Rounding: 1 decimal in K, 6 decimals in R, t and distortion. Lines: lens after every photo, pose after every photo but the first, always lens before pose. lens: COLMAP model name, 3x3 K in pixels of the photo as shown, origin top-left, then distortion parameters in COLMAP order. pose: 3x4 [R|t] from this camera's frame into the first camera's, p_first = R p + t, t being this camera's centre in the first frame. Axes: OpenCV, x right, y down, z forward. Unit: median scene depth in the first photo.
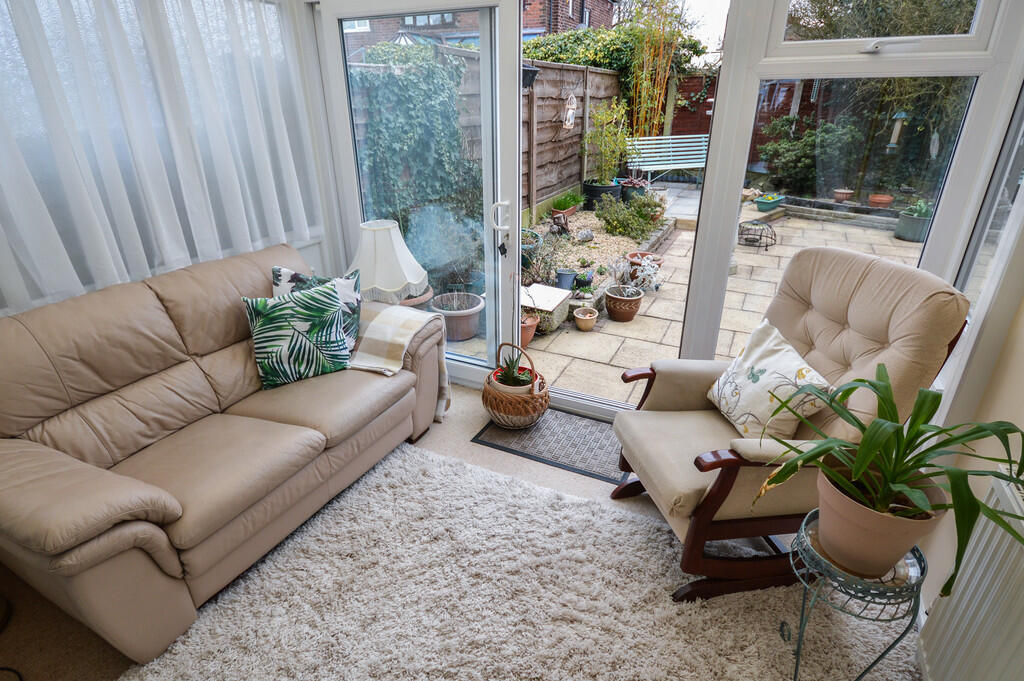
lens RADIAL K [[522.8, 0, 513.1], [0, 522.8, 348.3], [0, 0, 1]] dist [0.000359, 0.001229]
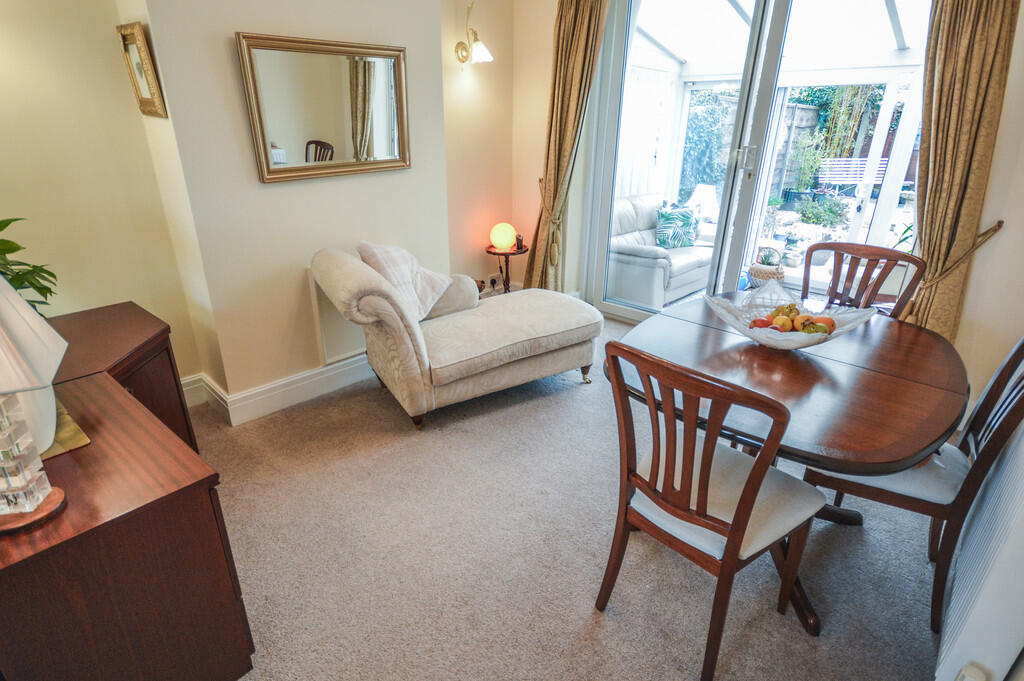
lens RADIAL K [[522.8, 0, 513.1], [0, 522.8, 348.3], [0, 0, 1]] dist [0.000359, 0.001229]
pose [[0.962179, 0.122088, -0.243527, -0.195042], [-0.131797, 0.990988, -0.023921, 0.263440], [0.238412, 0.055112, 0.969599, -0.553034]]
